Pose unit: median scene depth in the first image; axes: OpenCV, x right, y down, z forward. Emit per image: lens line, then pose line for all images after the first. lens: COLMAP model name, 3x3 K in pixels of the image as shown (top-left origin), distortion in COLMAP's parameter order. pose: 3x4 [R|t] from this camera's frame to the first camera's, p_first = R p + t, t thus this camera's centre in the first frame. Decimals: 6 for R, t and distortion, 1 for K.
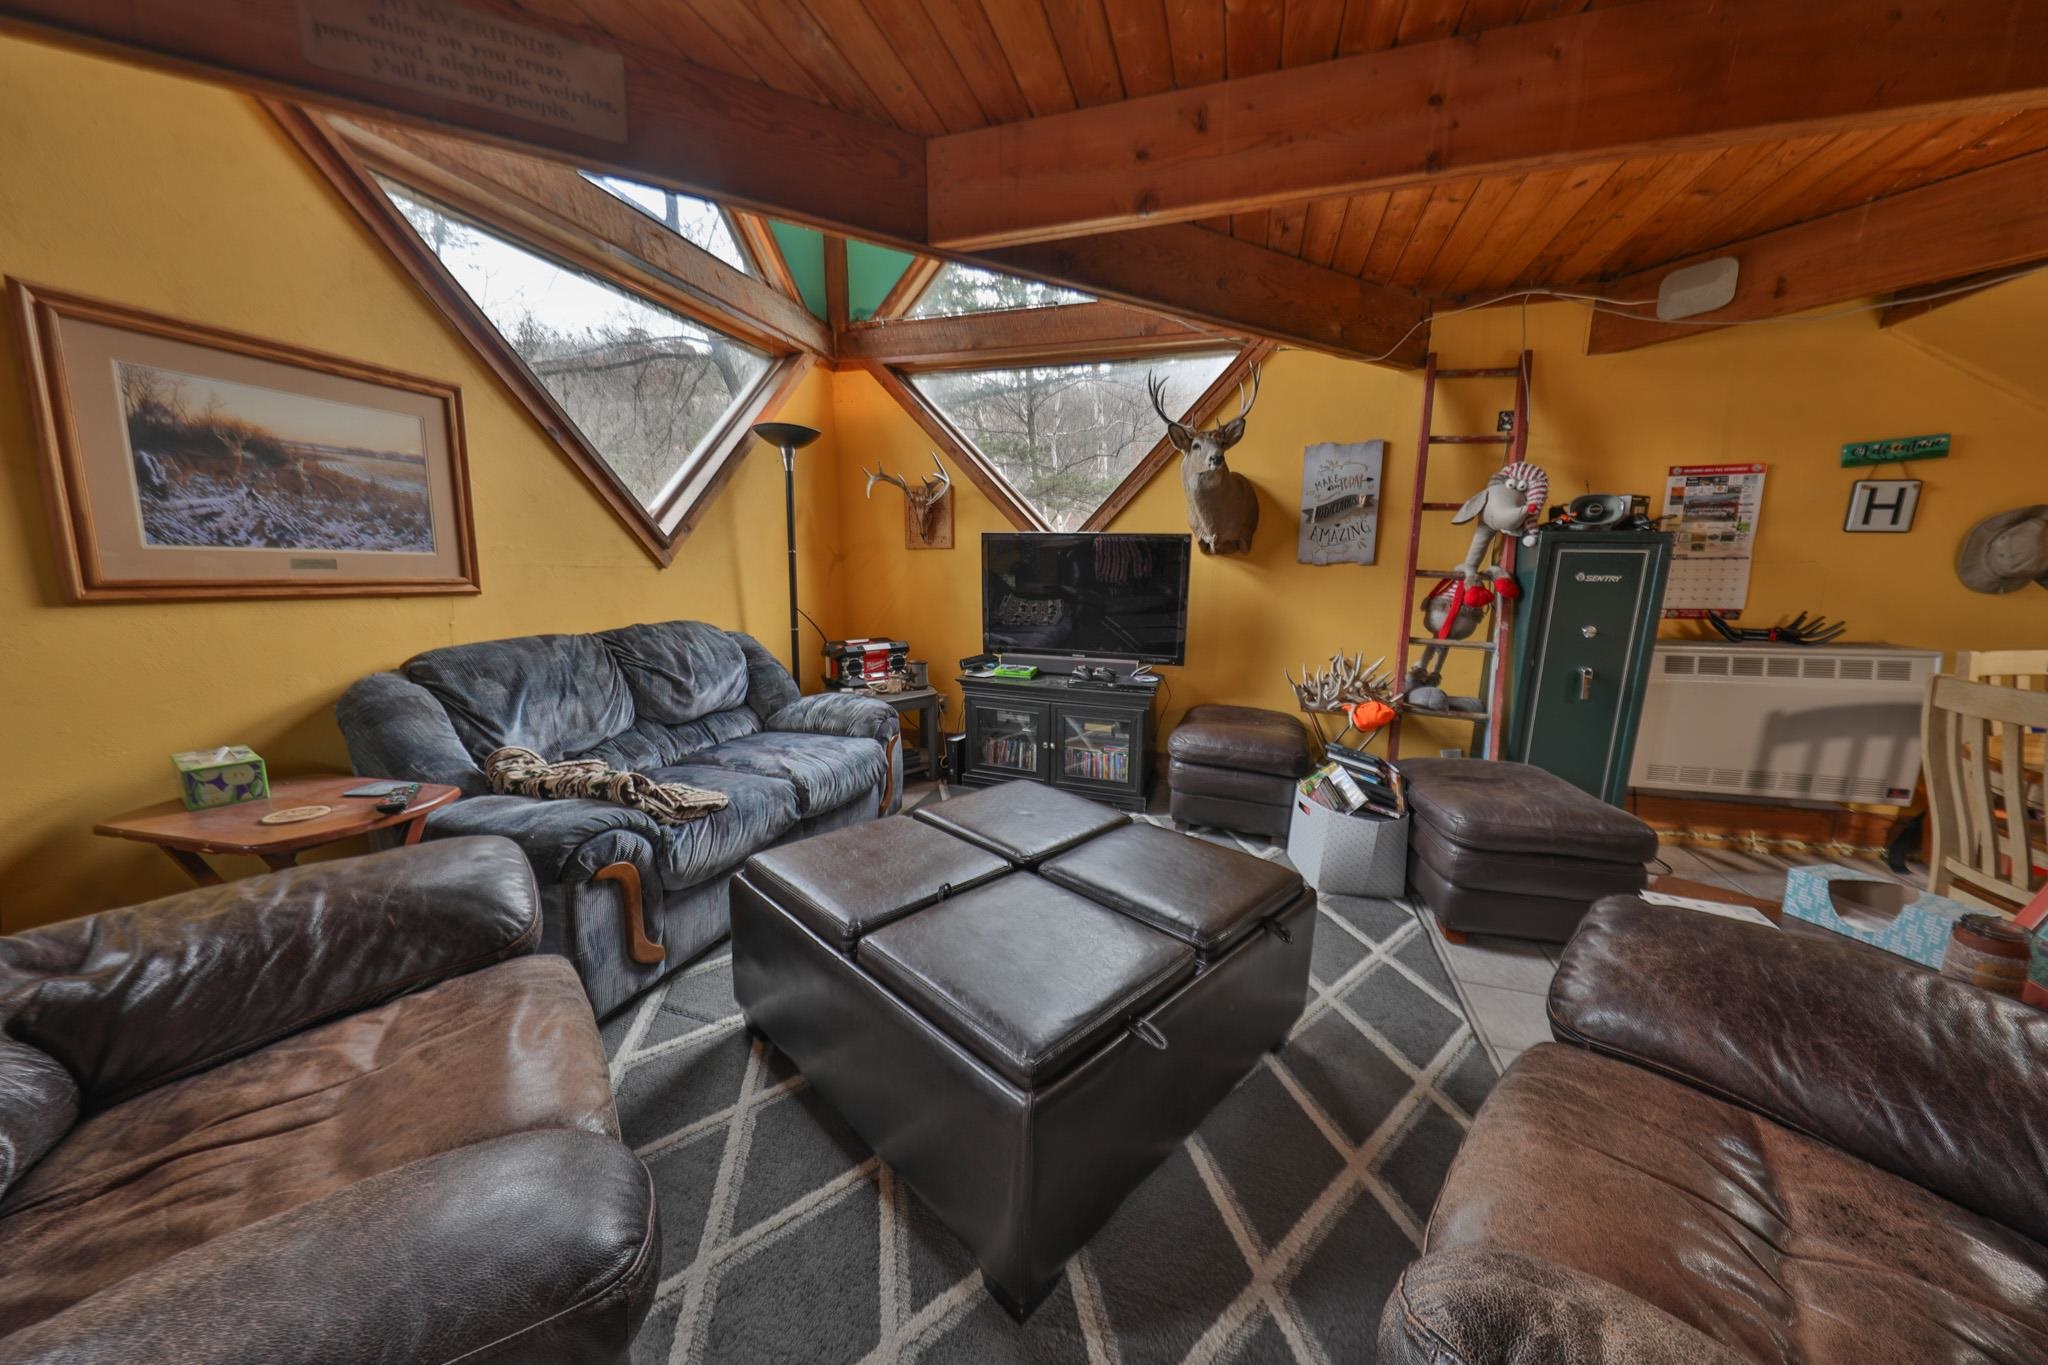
lens RADIAL K [[678.8, 0, 1025.7], [0, 678.8, 671.8], [0, 0, 1]] dist [-0.000626, -0.000091]
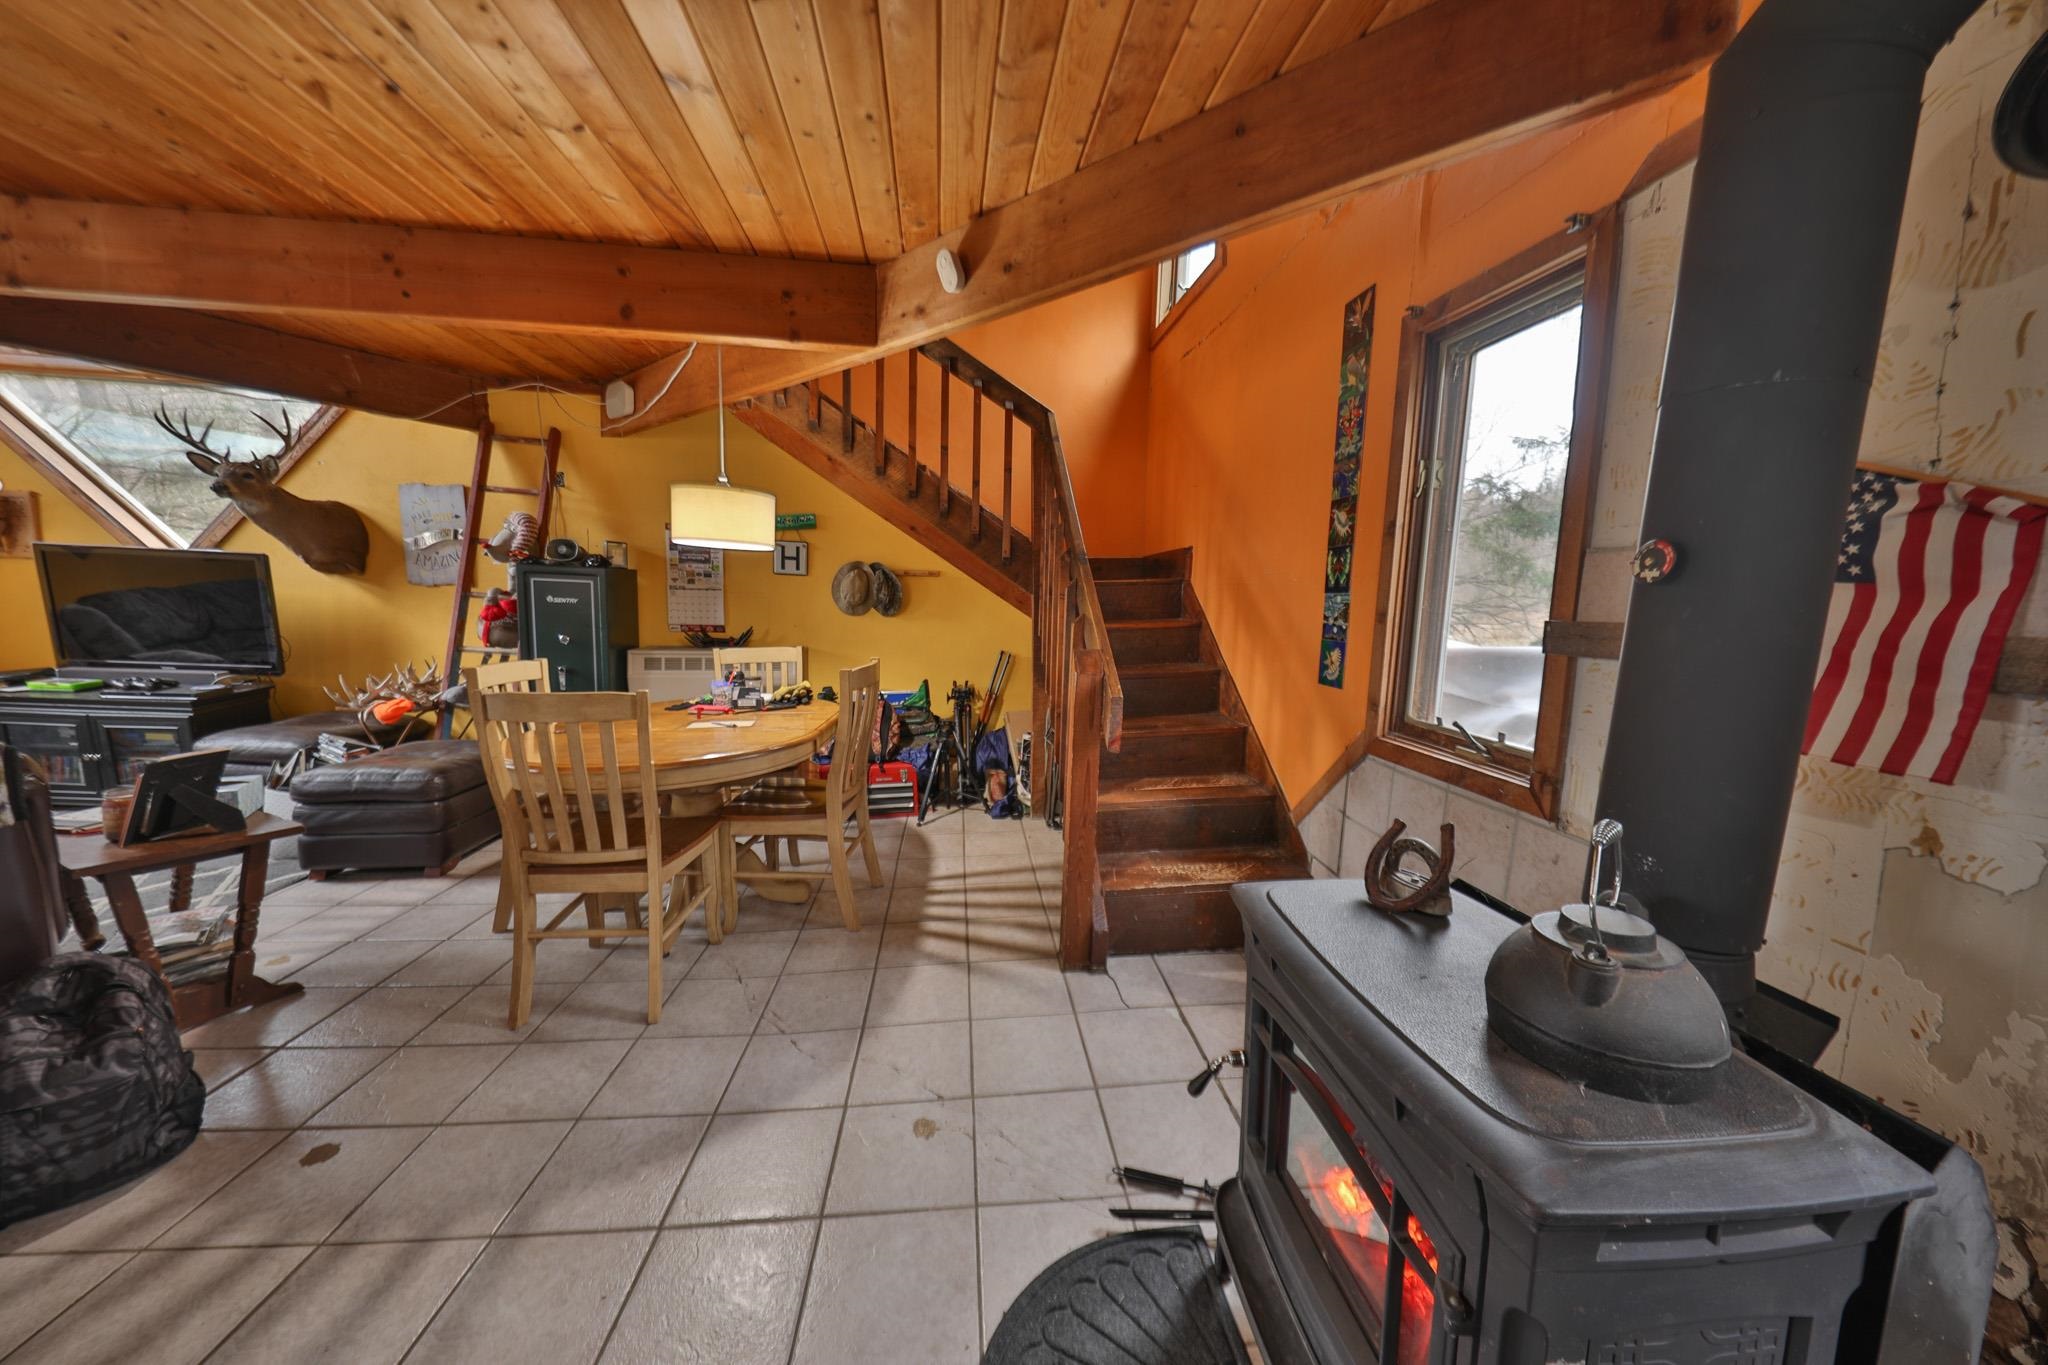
lens RADIAL K [[678.8, 0, 1024.7], [0, 678.8, 678.8], [0, 0, 1]] dist [-0.000626, -0.000091]
pose [[0.912234, -0.022140, 0.409071, 1.044522], [0.035042, 0.999096, -0.024070, 0.077542], [-0.408168, 0.036292, 0.912185, -0.561143]]
